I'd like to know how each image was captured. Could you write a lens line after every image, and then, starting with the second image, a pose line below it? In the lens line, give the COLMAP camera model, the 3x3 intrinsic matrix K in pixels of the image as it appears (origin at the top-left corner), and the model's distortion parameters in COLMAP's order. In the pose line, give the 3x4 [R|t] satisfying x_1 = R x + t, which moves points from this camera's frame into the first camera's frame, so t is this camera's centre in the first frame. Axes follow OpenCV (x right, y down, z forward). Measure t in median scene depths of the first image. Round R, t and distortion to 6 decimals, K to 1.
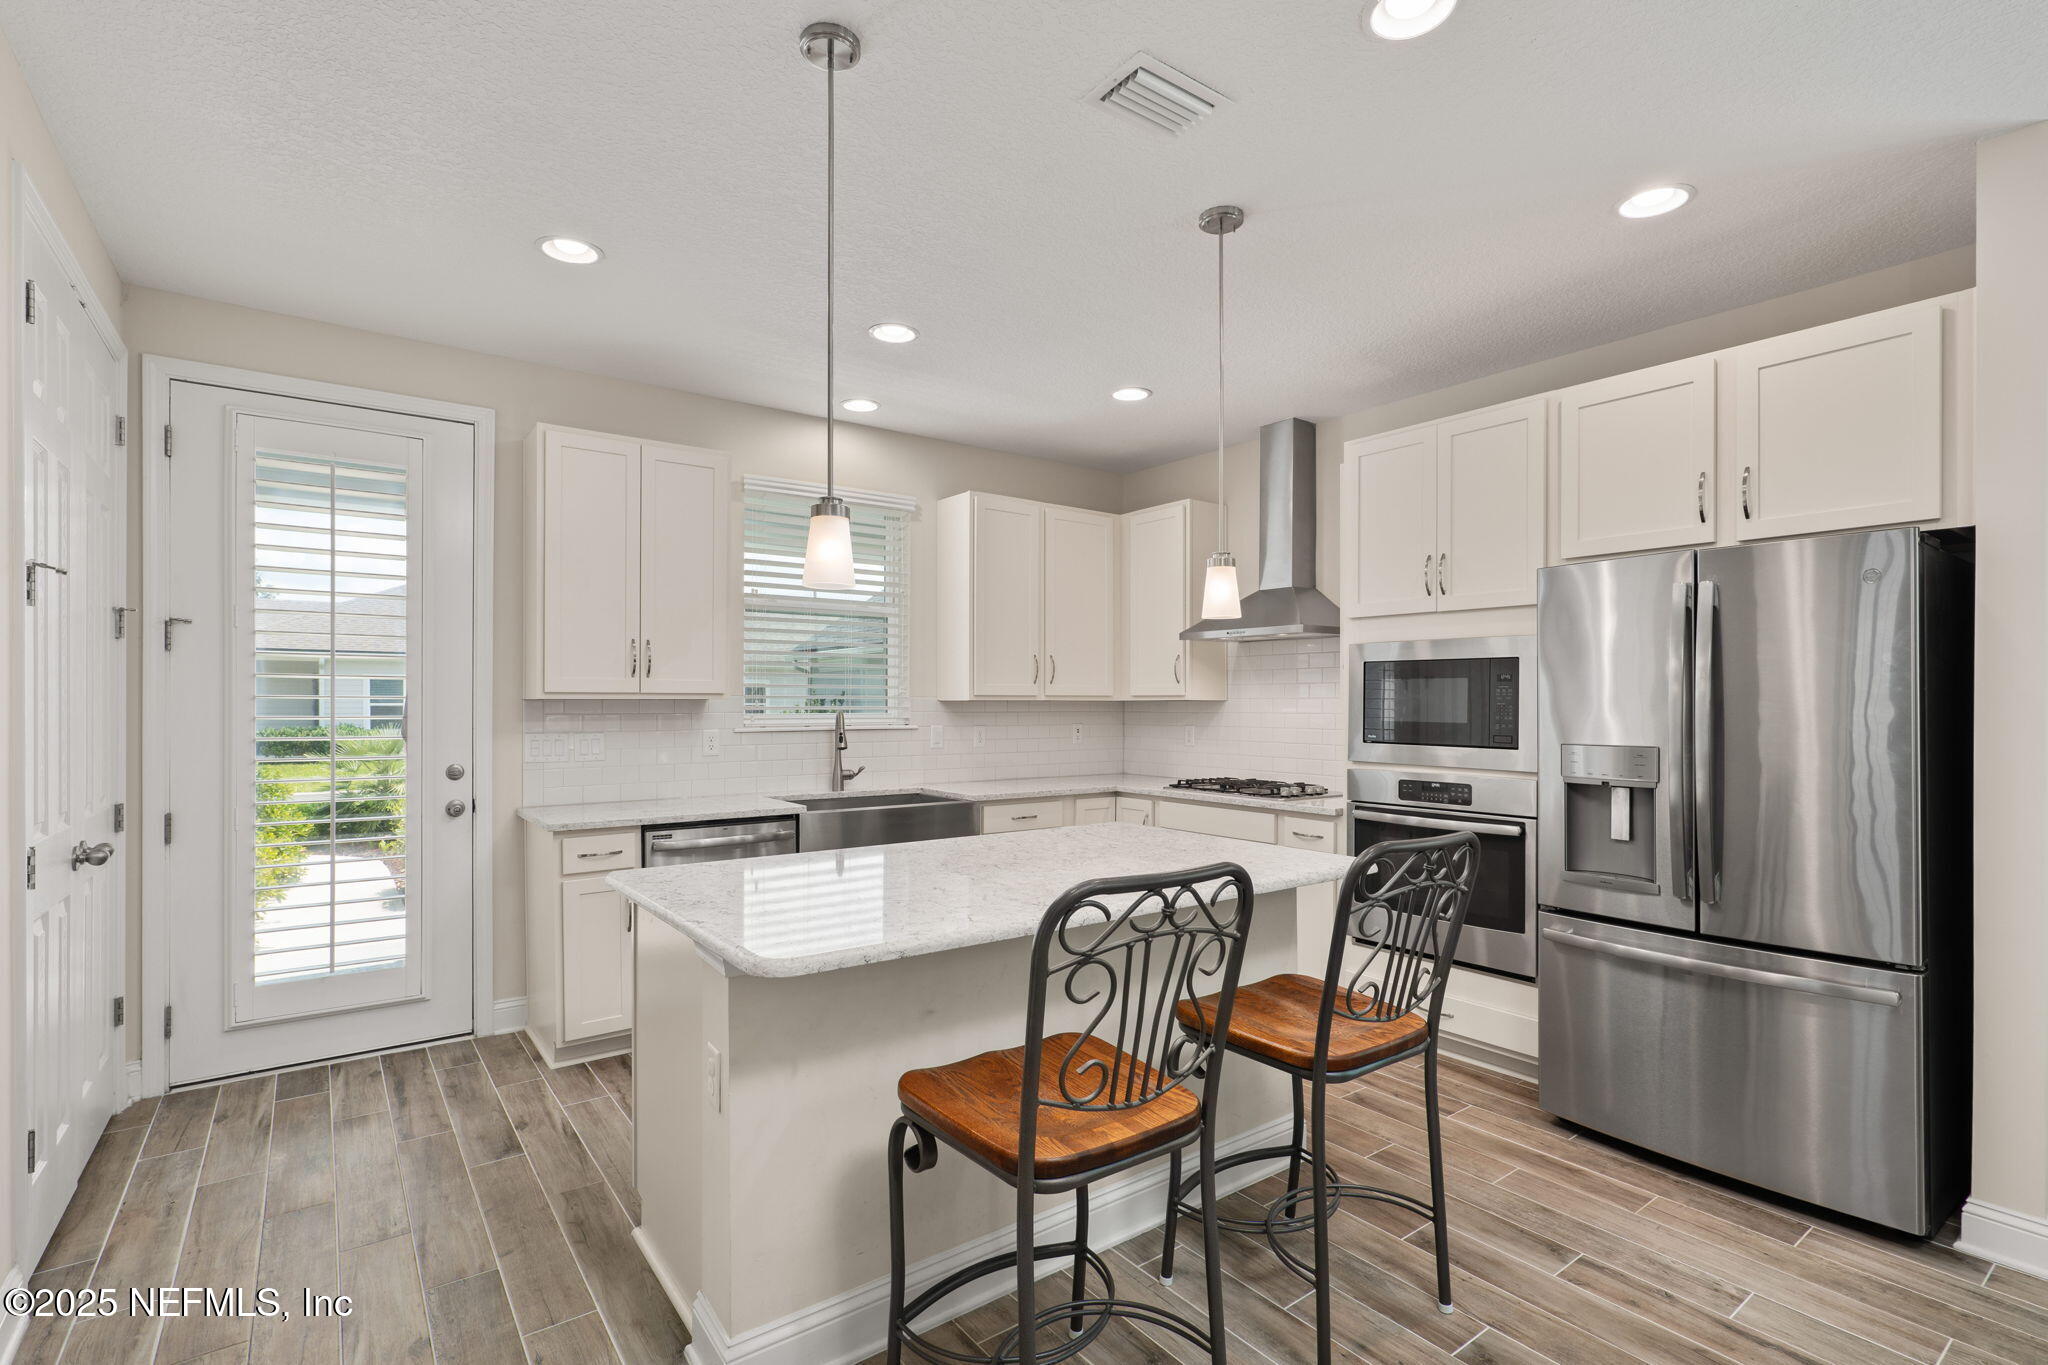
lens RADIAL K [[962.2, 0, 1024.5], [0, 962.2, 697.8], [0, 0, 1]] dist [0.005264, 0.000161]
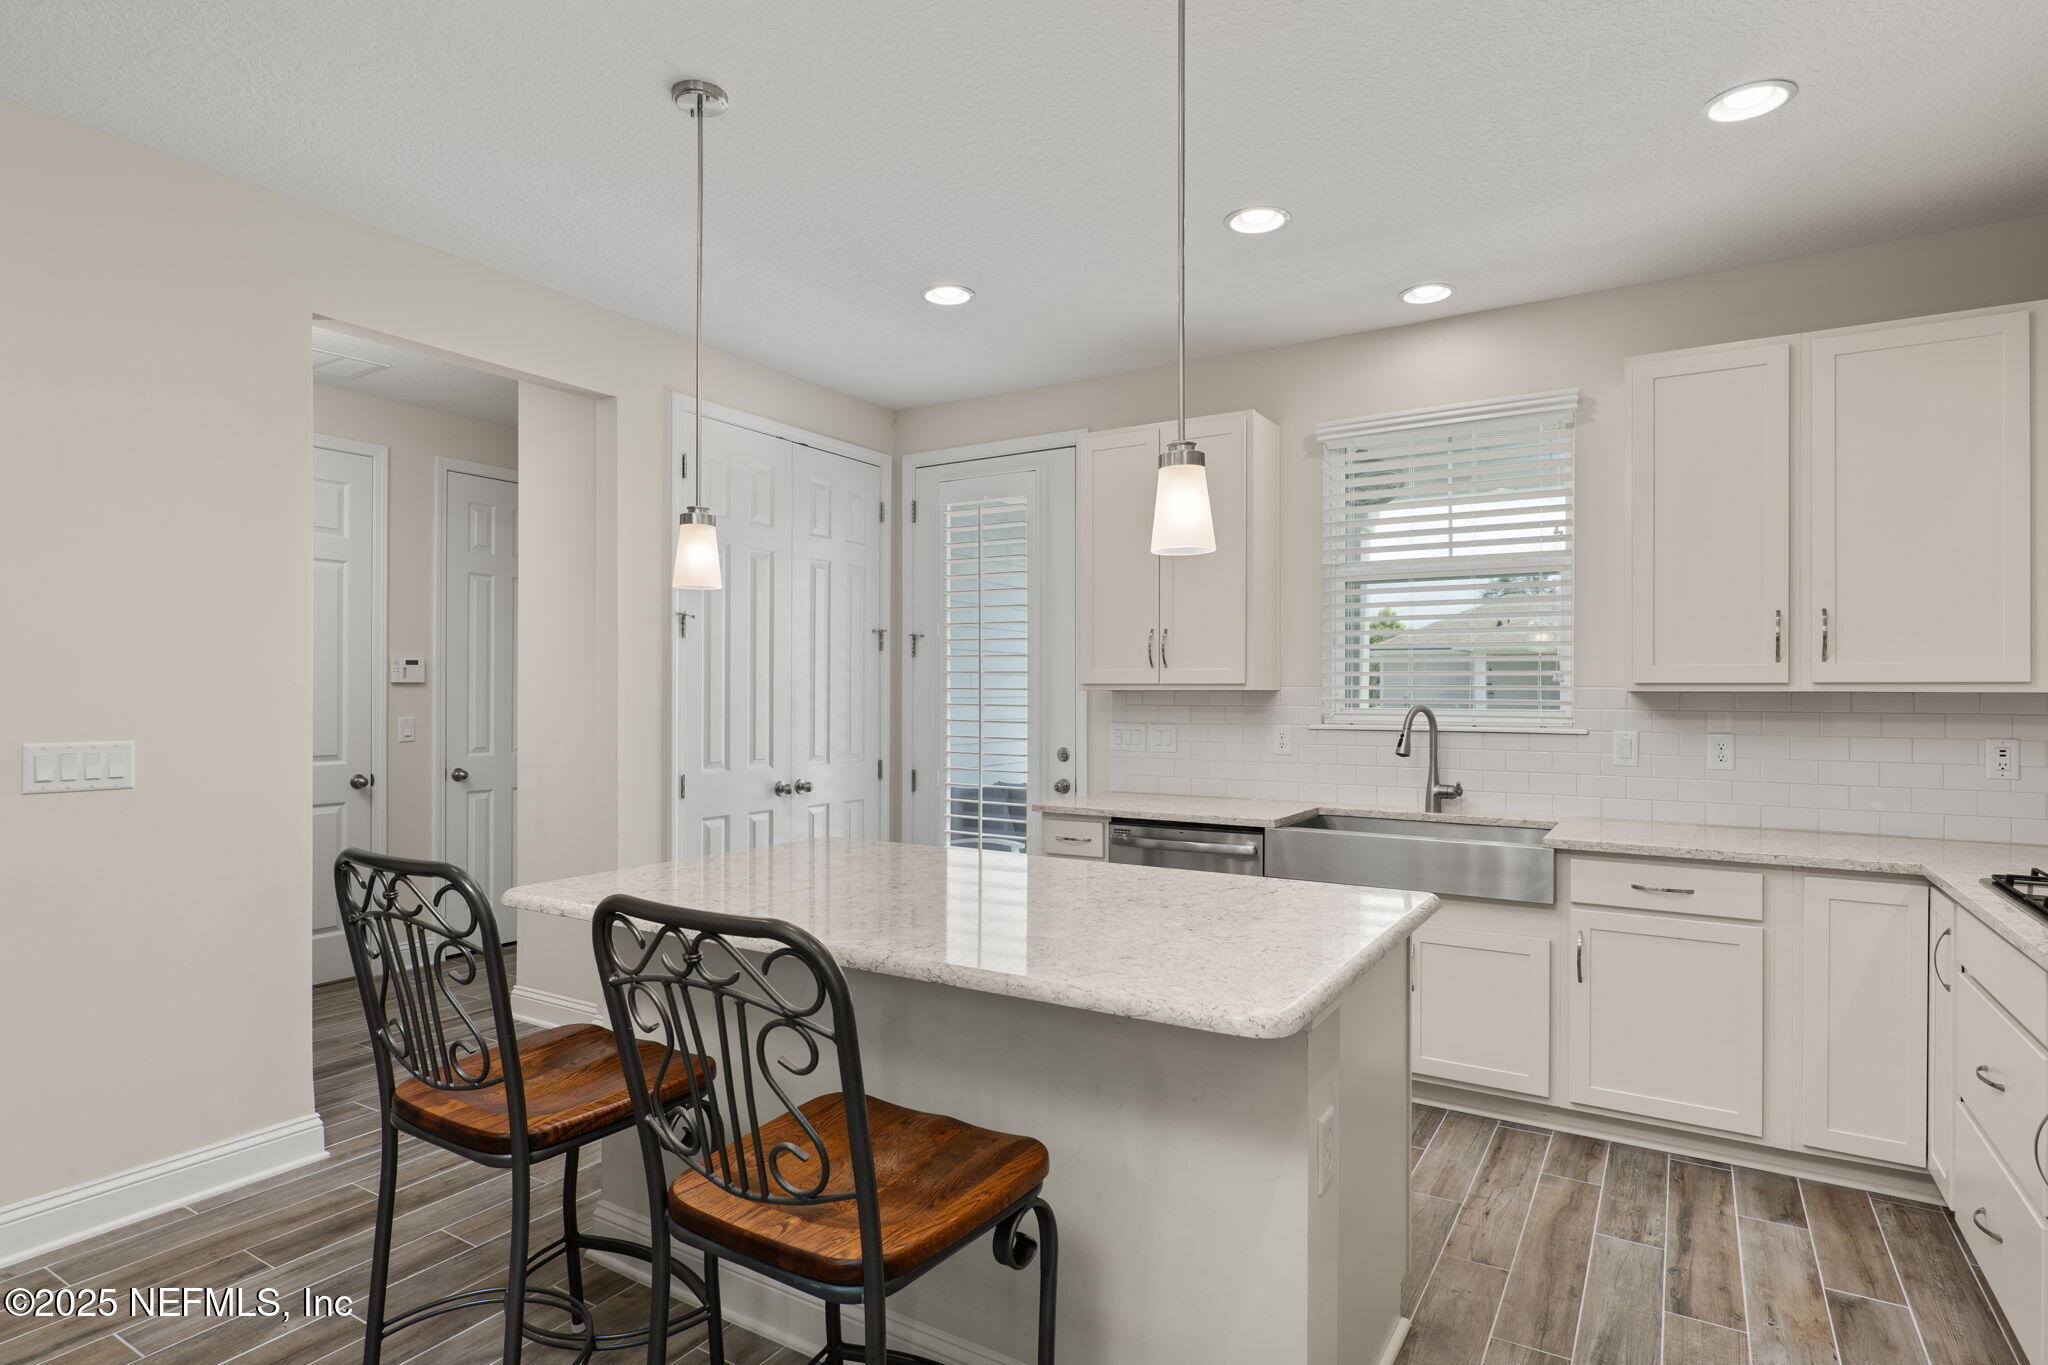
lens RADIAL K [[1068.0, 0, 1025.2], [0, 1068.0, 682.0], [0, 0, 1]] dist [0.001214, -0.000263]
pose [[0.375168, -0.006938, -0.926931, 0.544981], [0.003364, 0.999976, -0.006123, -0.000920], [0.926951, -0.000821, 0.375182, 0.462694]]
